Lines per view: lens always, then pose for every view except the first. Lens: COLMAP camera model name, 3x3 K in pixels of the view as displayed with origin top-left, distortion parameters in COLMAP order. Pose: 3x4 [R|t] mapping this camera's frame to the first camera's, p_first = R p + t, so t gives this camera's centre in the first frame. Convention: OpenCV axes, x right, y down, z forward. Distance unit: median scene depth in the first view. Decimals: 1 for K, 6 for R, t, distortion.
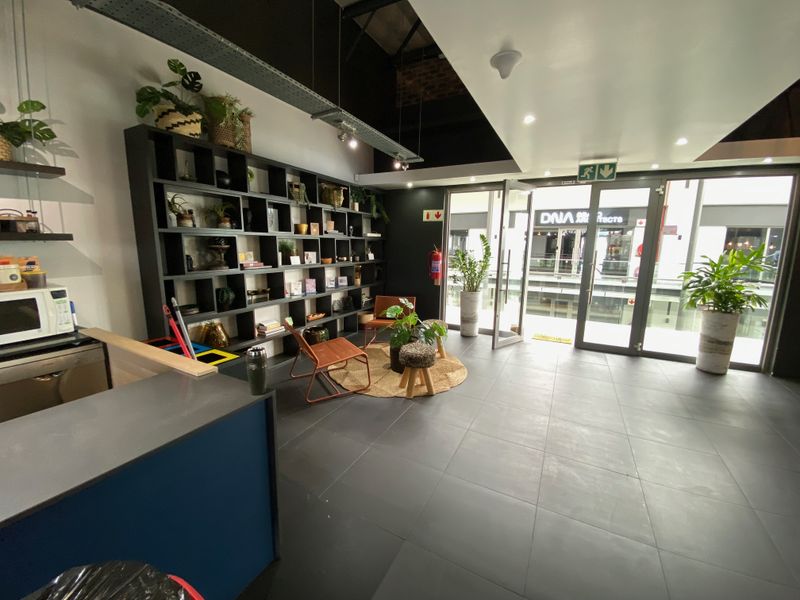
lens RADIAL K [[325.3, 0, 396.4], [0, 325.3, 299.6], [0, 0, 1]] dist [0.002209, -0.013762]
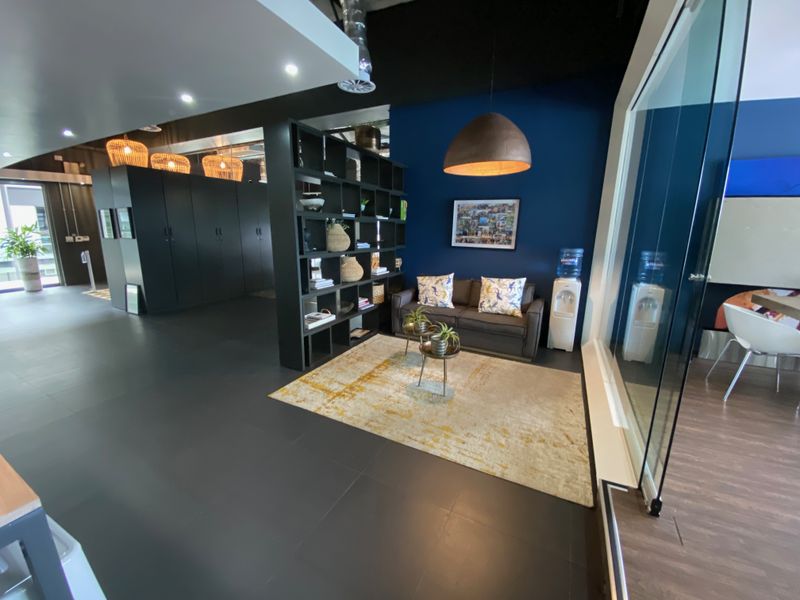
lens RADIAL K [[325.3, 0, 396.4], [0, 325.3, 299.6], [0, 0, 1]] dist [0.002209, -0.013762]
pose [[-0.021152, -0.226597, 0.973759, -0.716997], [0.154266, 0.961573, 0.227112, 0.150558], [-0.987803, 0.155022, 0.014617, -0.898386]]
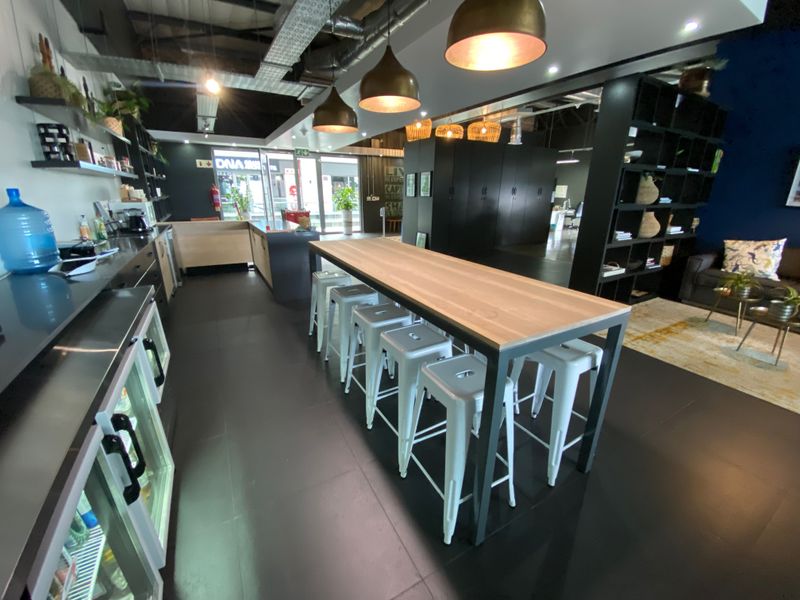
lens RADIAL K [[324.2, 0, 397.6], [0, 324.2, 299.3], [0, 0, 1]] dist [0.030375, -0.024965]
pose [[0.534896, -0.273456, 0.799442, -0.929595], [0.143734, 0.961836, 0.232834, 0.146153], [-0.832603, -0.009635, 0.553787, -0.708242]]
